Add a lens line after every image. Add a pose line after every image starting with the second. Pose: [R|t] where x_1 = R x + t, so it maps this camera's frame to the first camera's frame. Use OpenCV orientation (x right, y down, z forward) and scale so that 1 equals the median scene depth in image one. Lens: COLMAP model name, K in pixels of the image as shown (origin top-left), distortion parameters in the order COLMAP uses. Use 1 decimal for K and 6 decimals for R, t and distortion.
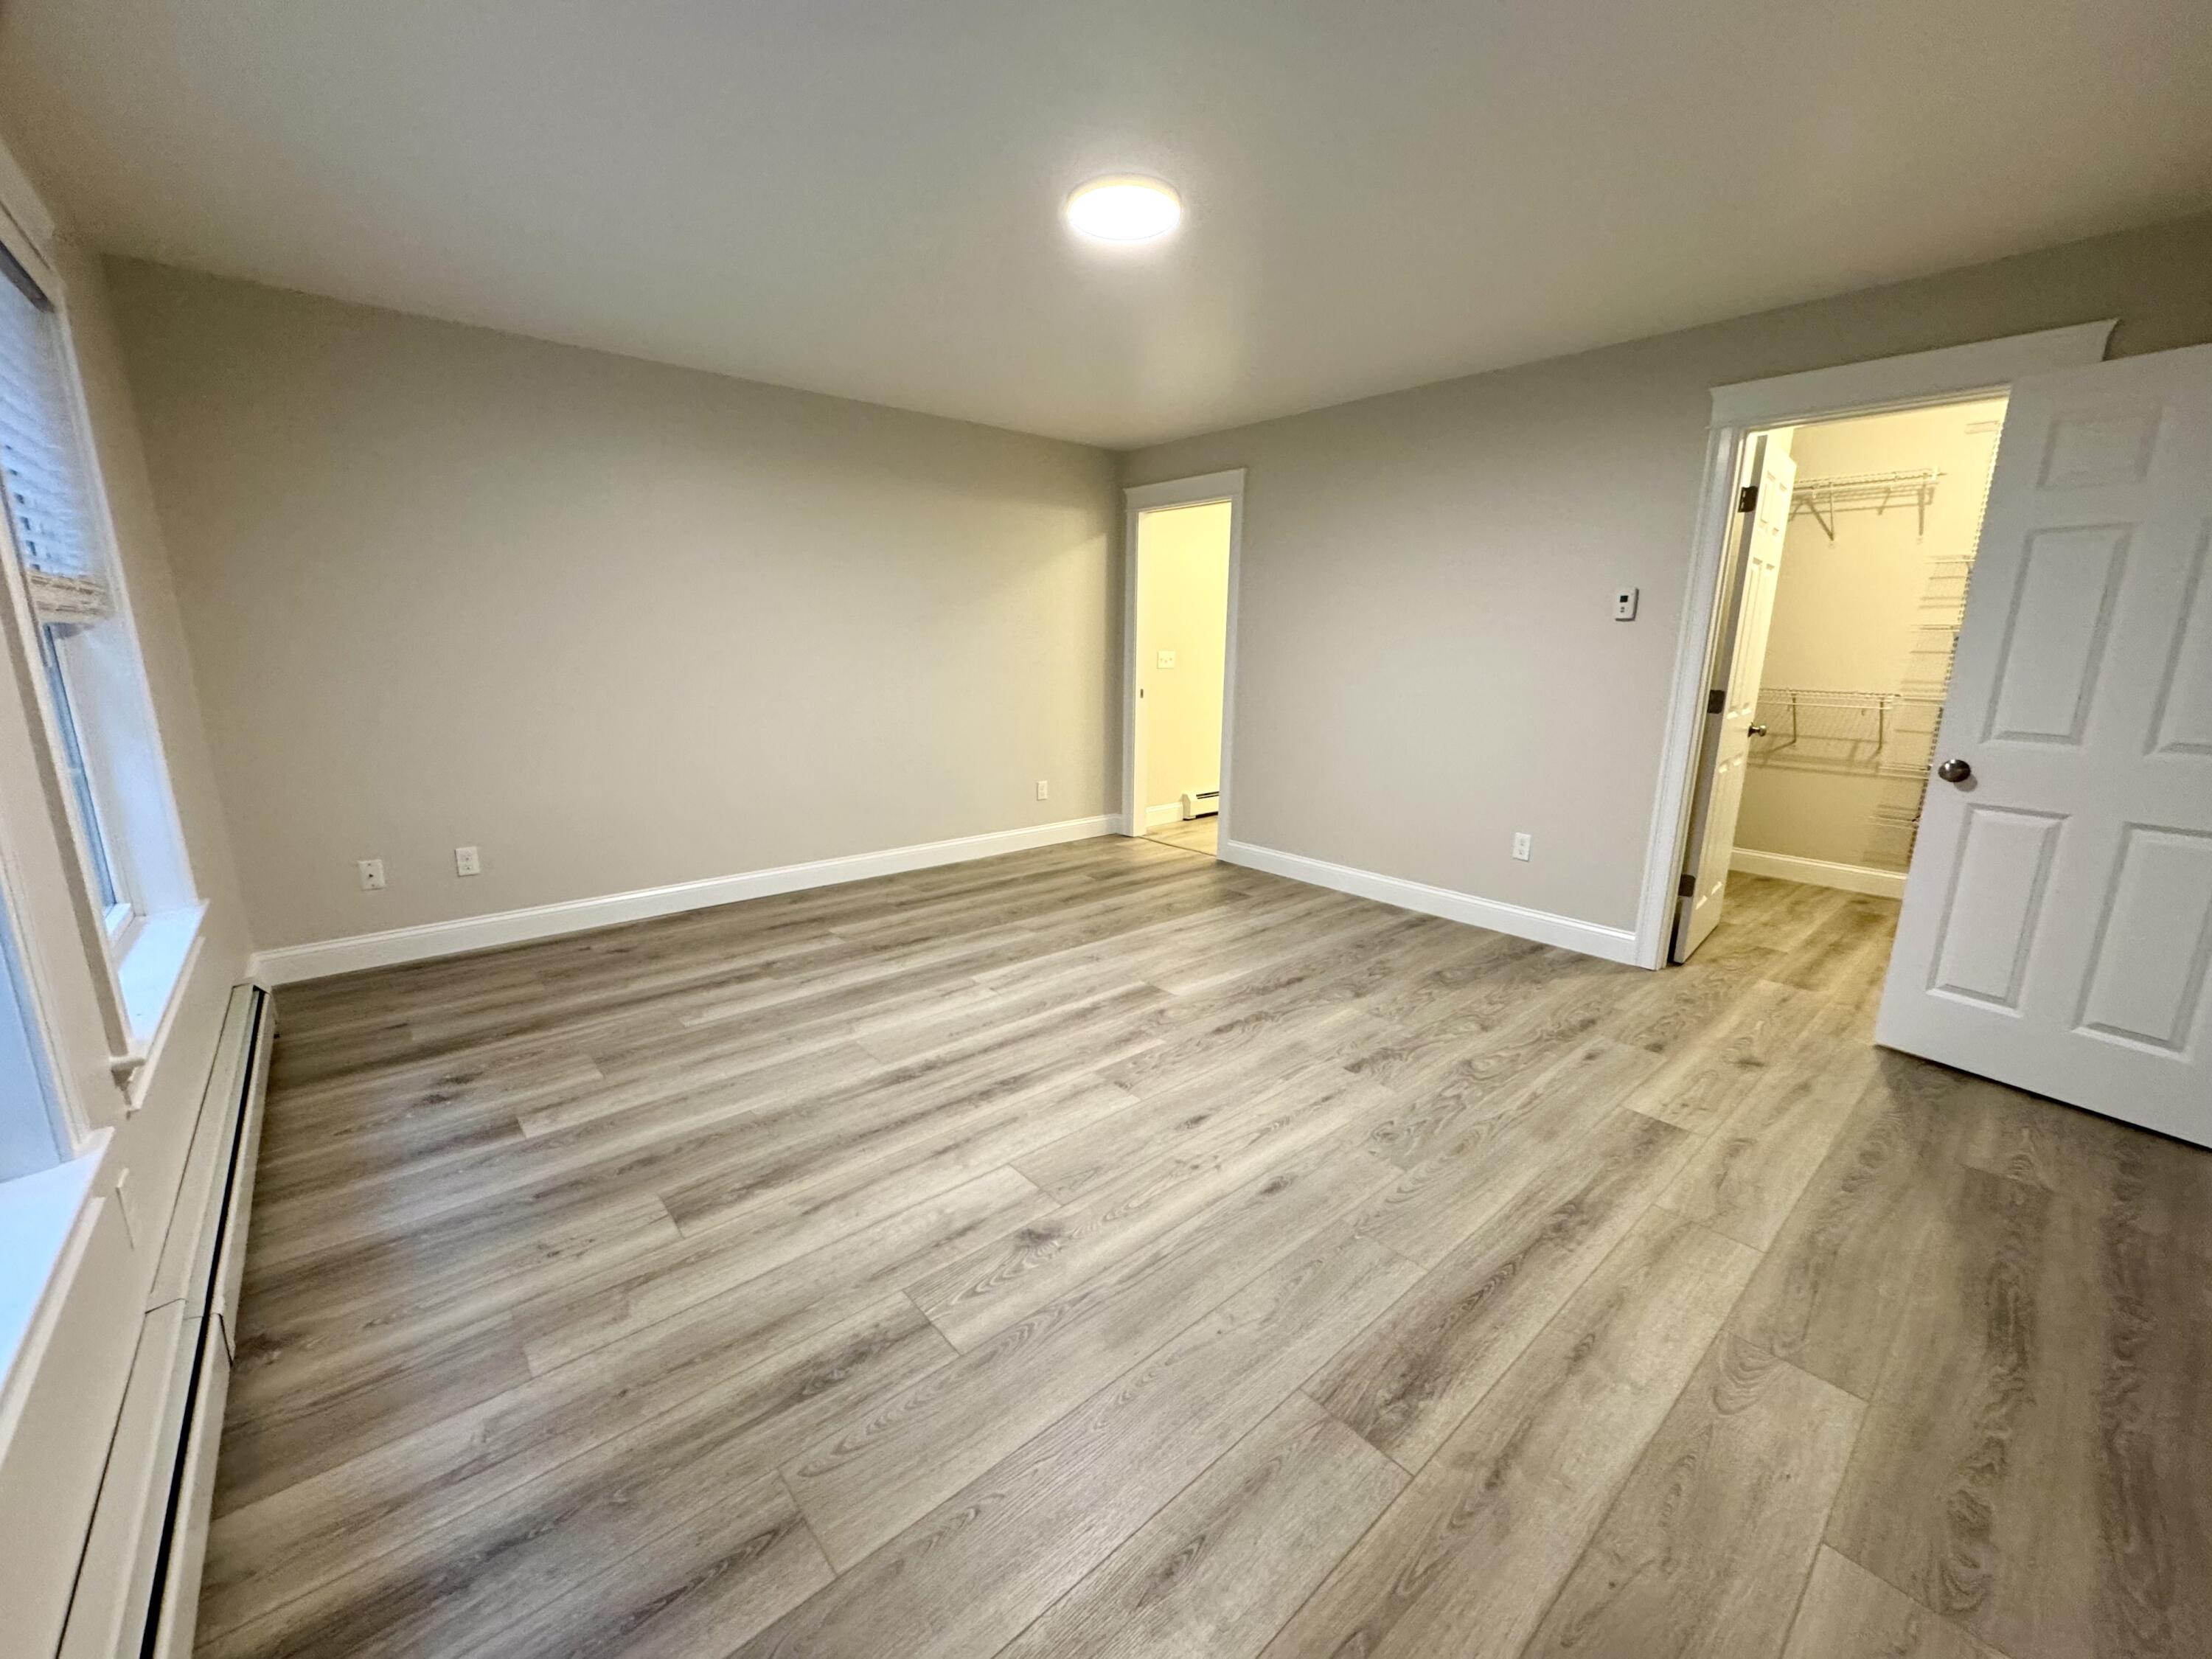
lens RADIAL K [[878.7, 0, 1106.0], [0, 878.7, 829.5], [0, 0, 1]] dist [-0.001646, 0.000074]
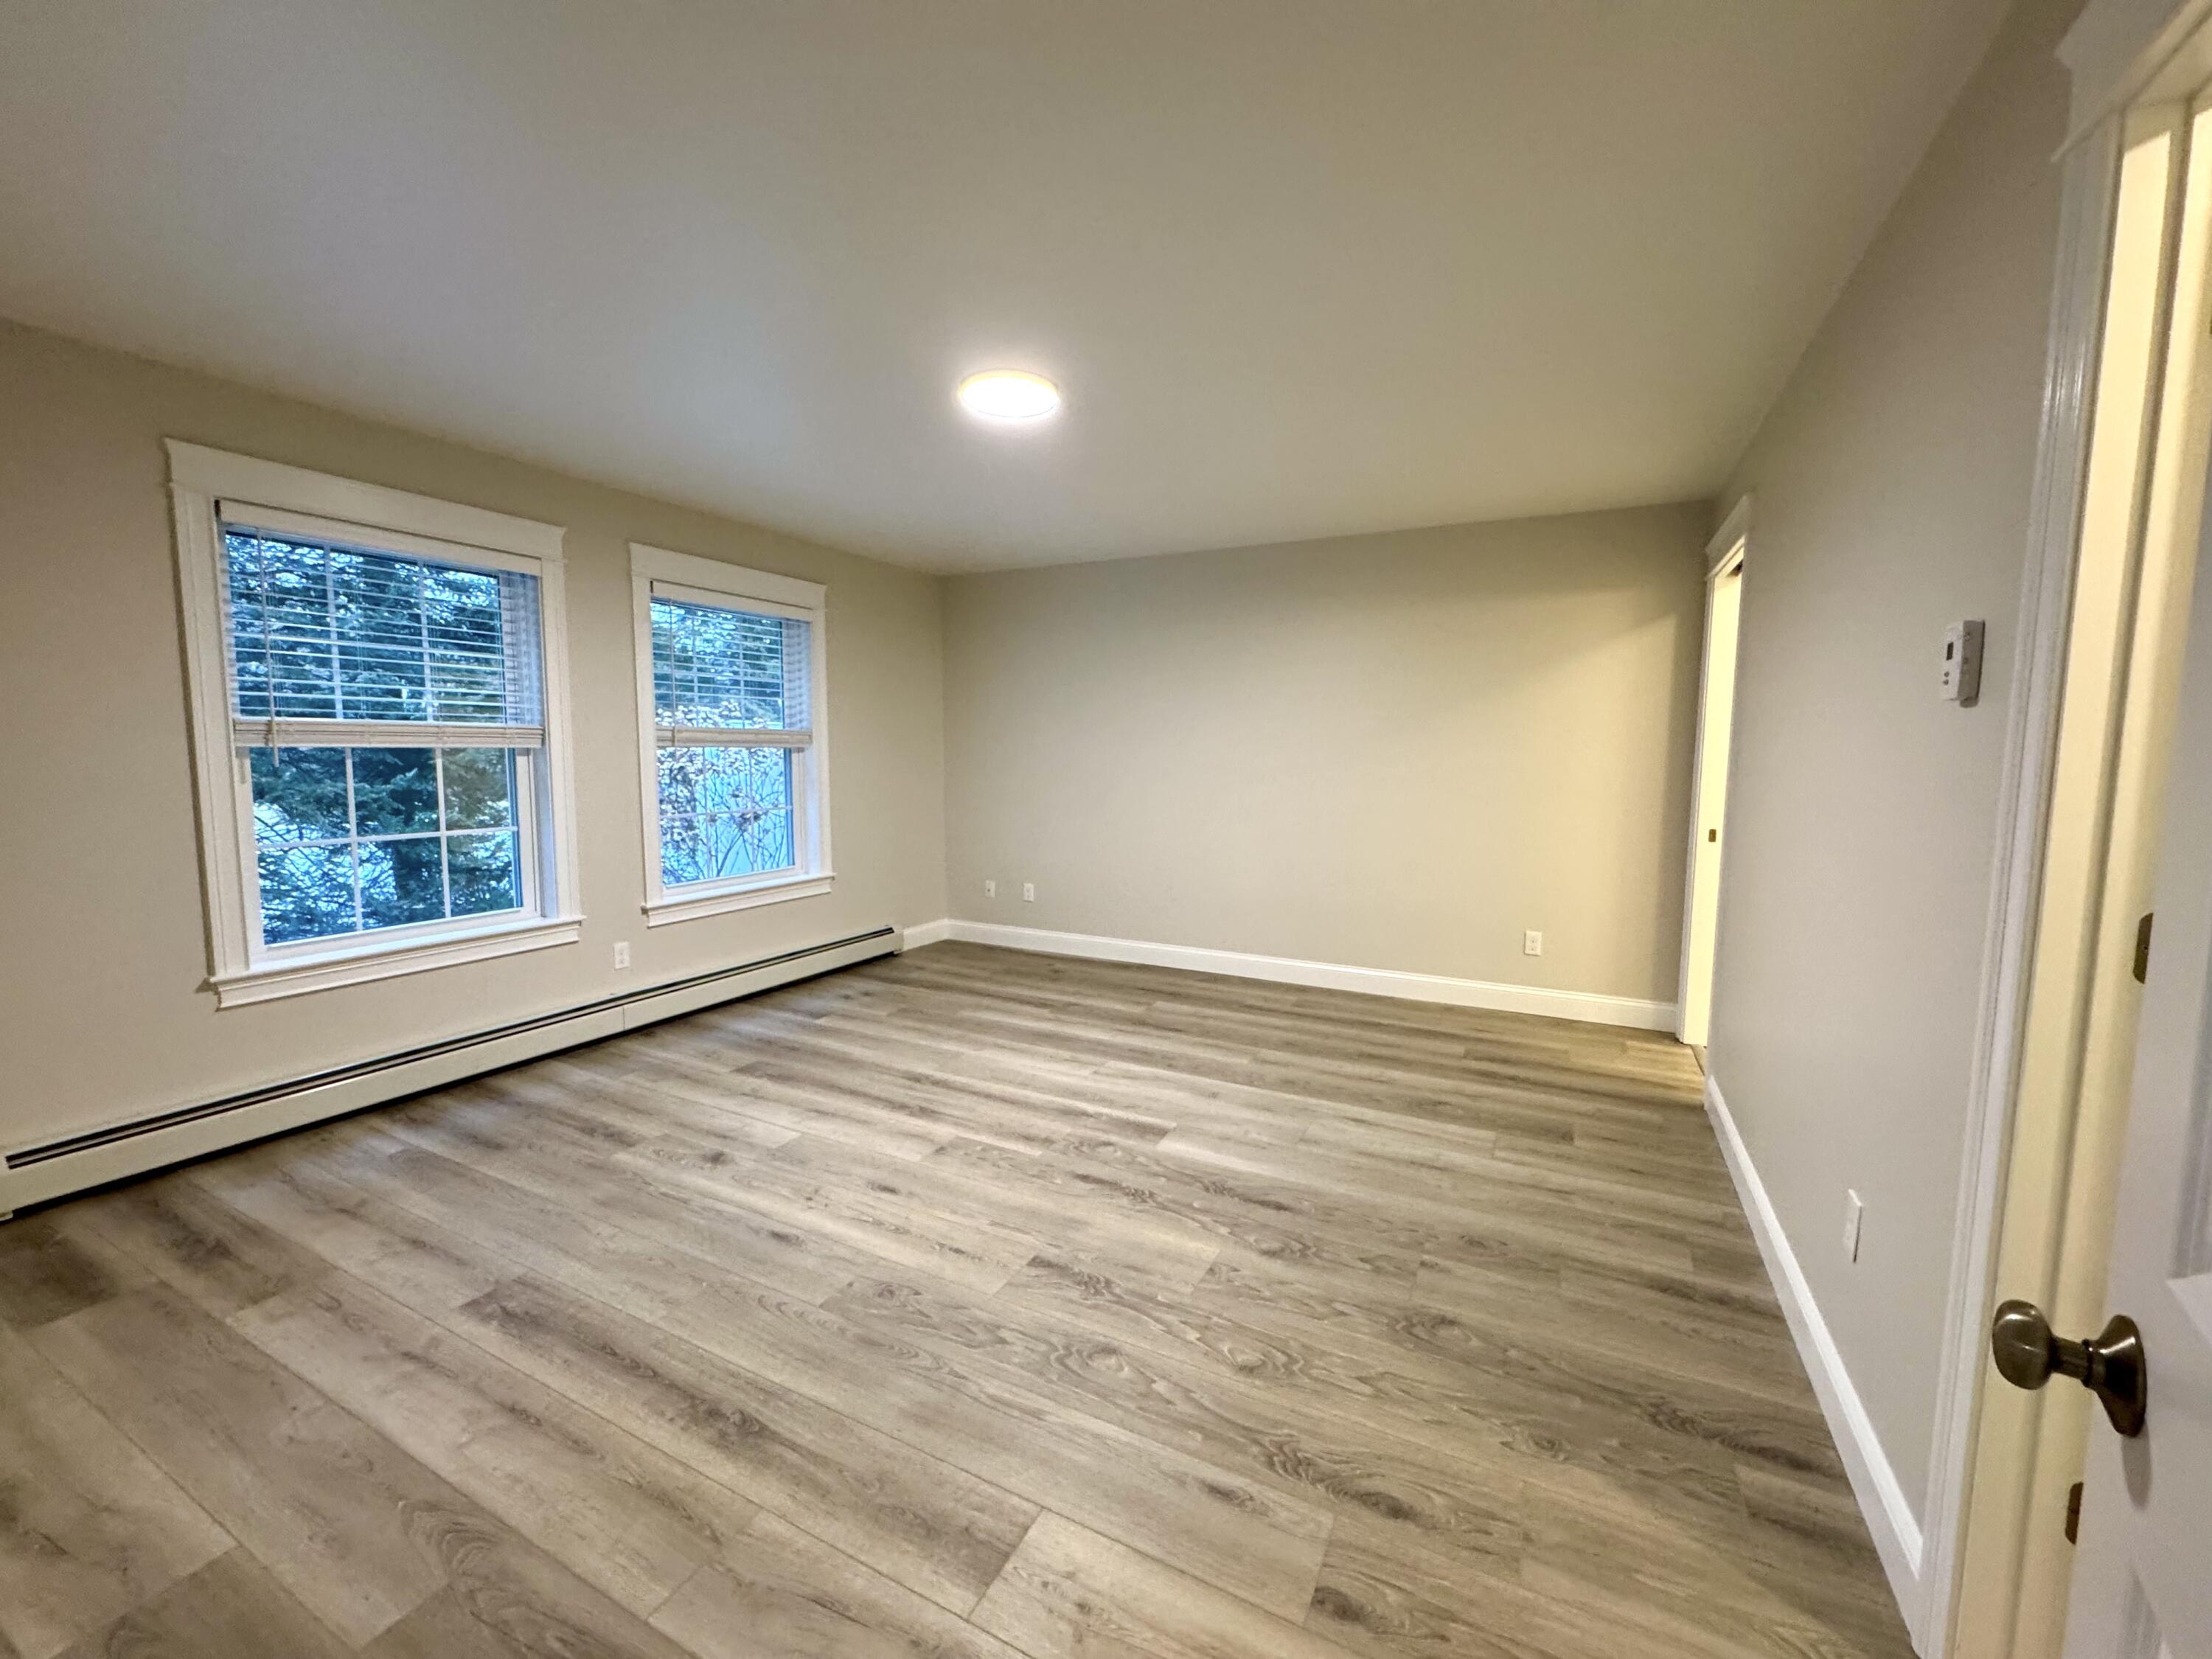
lens RADIAL K [[878.7, 0, 1106.0], [0, 878.7, 829.5], [0, 0, 1]] dist [-0.001646, 0.000074]
pose [[0.368585, 0.077113, -0.926390, 0.947776], [-0.200816, 0.979628, 0.001645, -0.127945], [0.907644, 0.185428, 0.376561, 0.613460]]
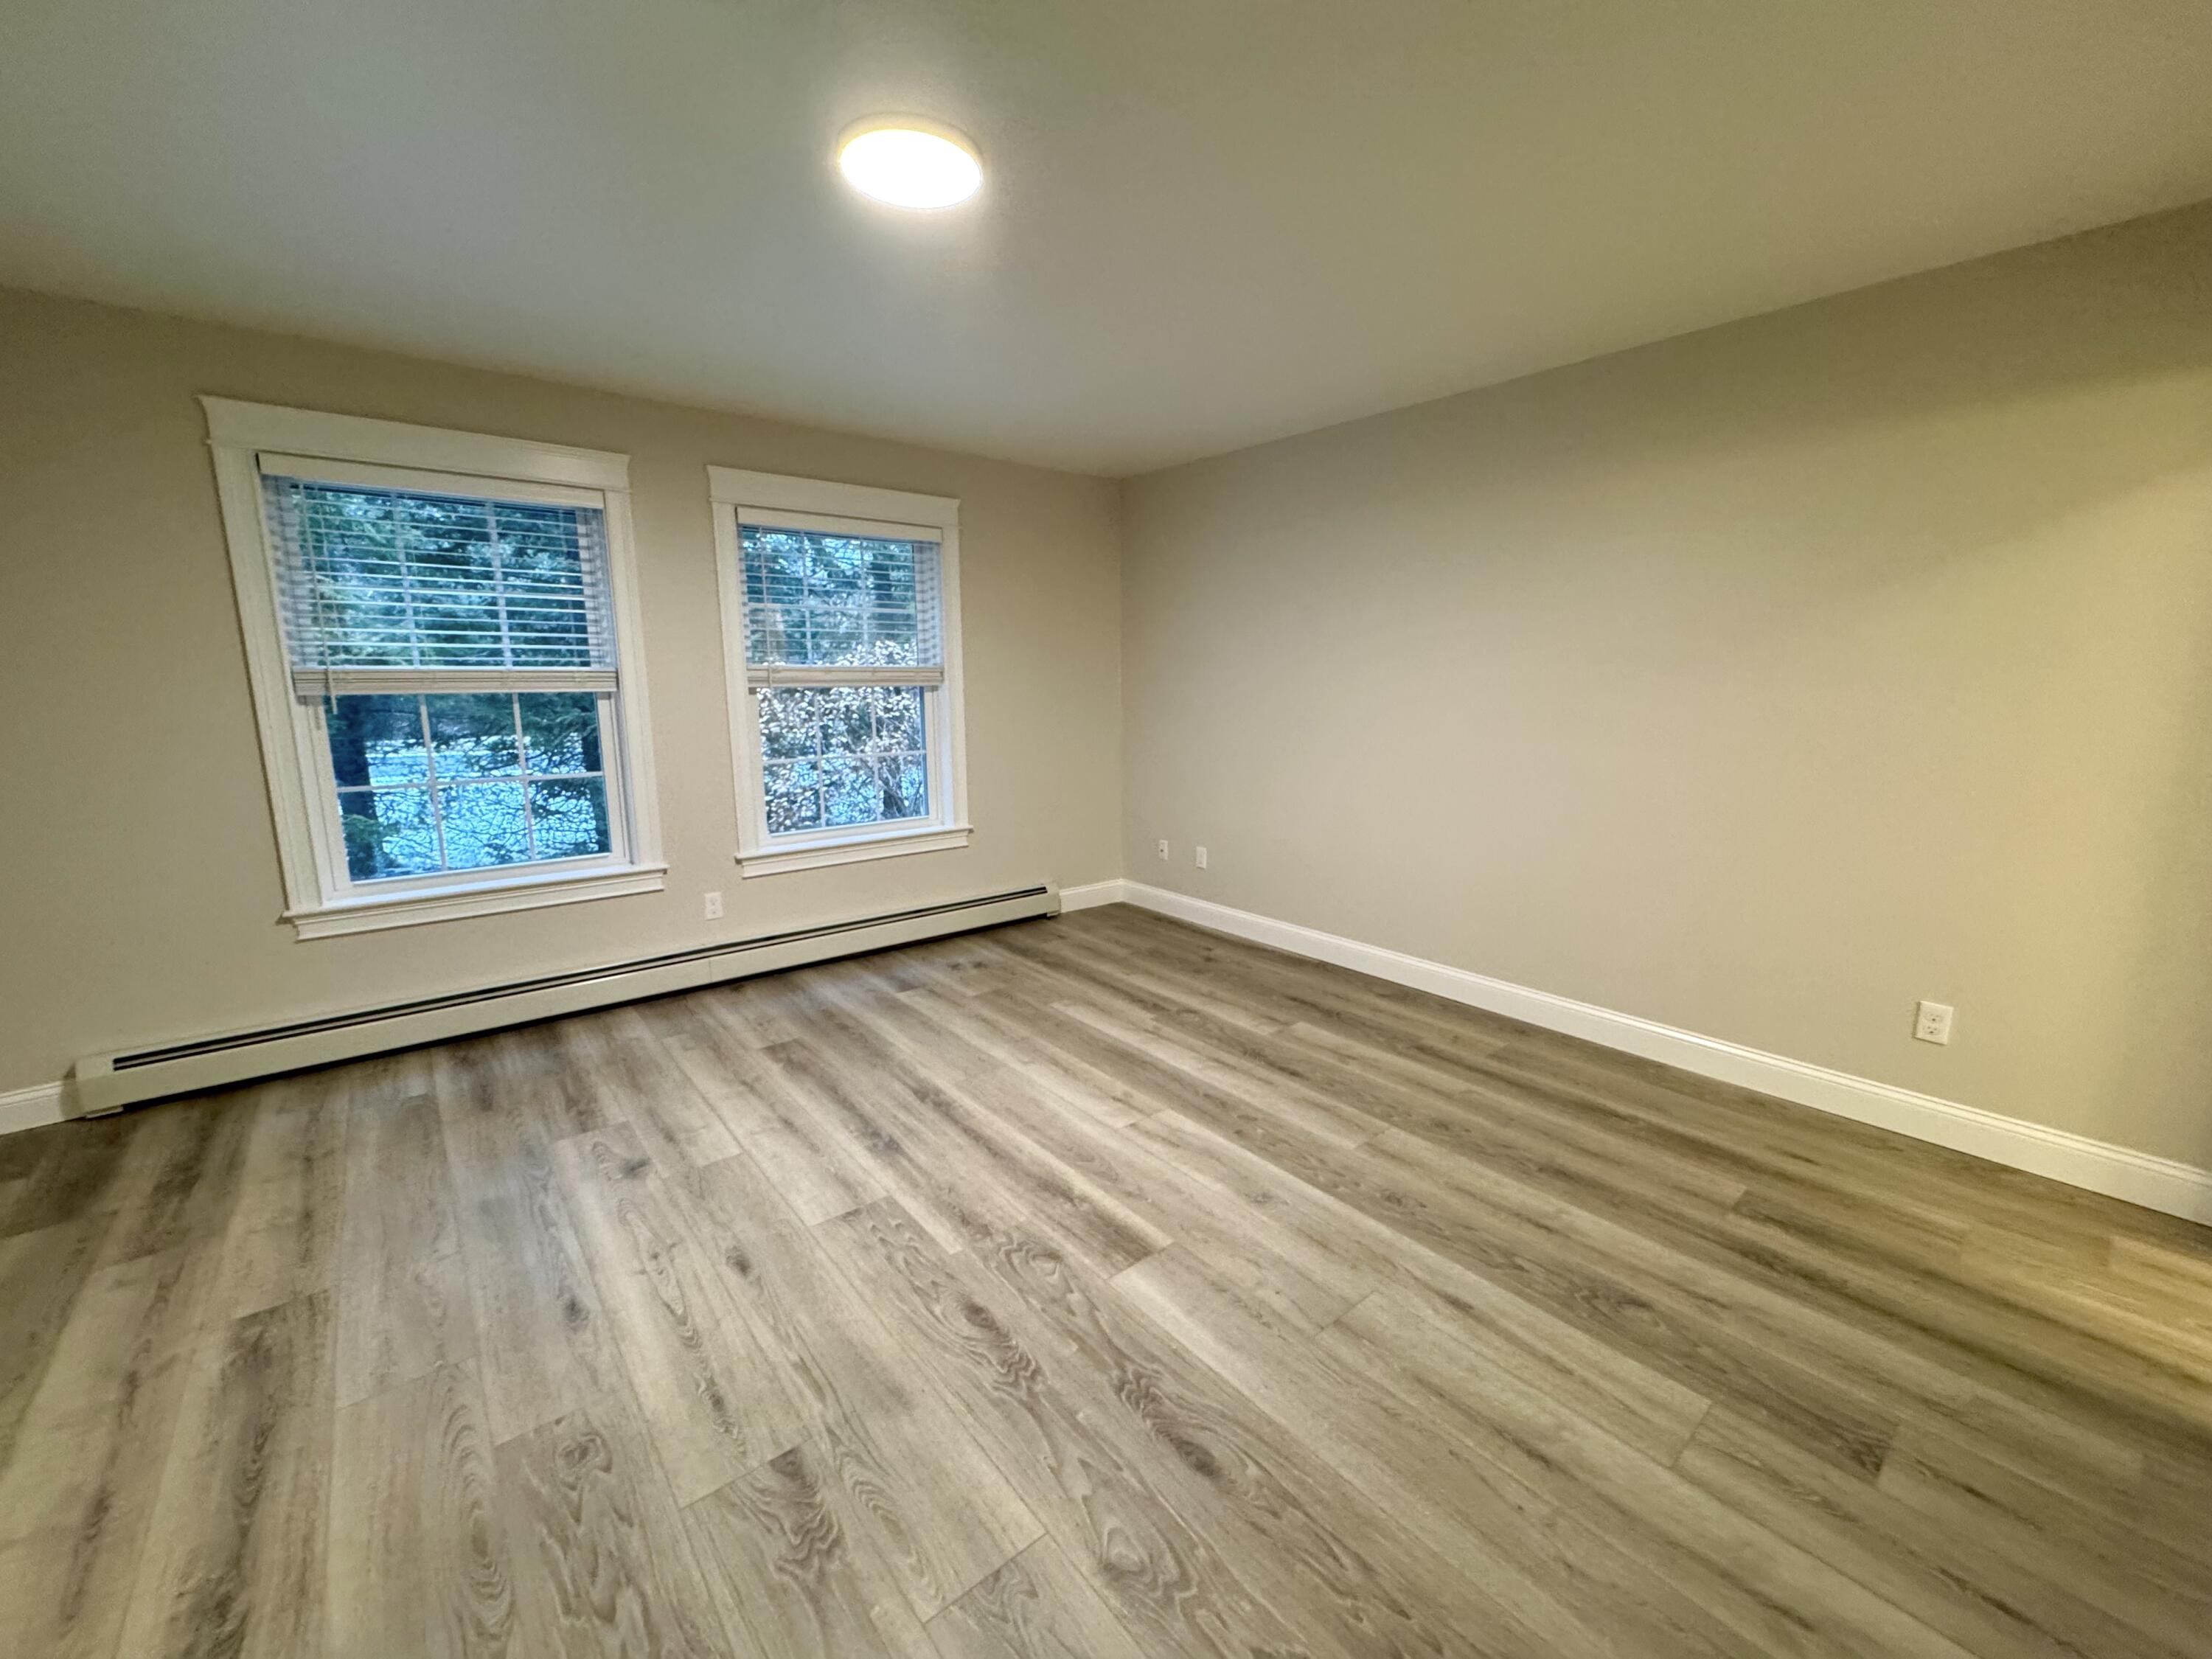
lens RADIAL K [[878.7, 0, 1106.0], [0, 878.7, 829.5], [0, 0, 1]] dist [-0.001646, 0.000074]
pose [[-0.027289, 0.163521, -0.986162, 0.700320], [-0.211236, 0.963309, 0.165577, -0.235211], [0.977054, 0.212832, 0.008254, 1.013180]]
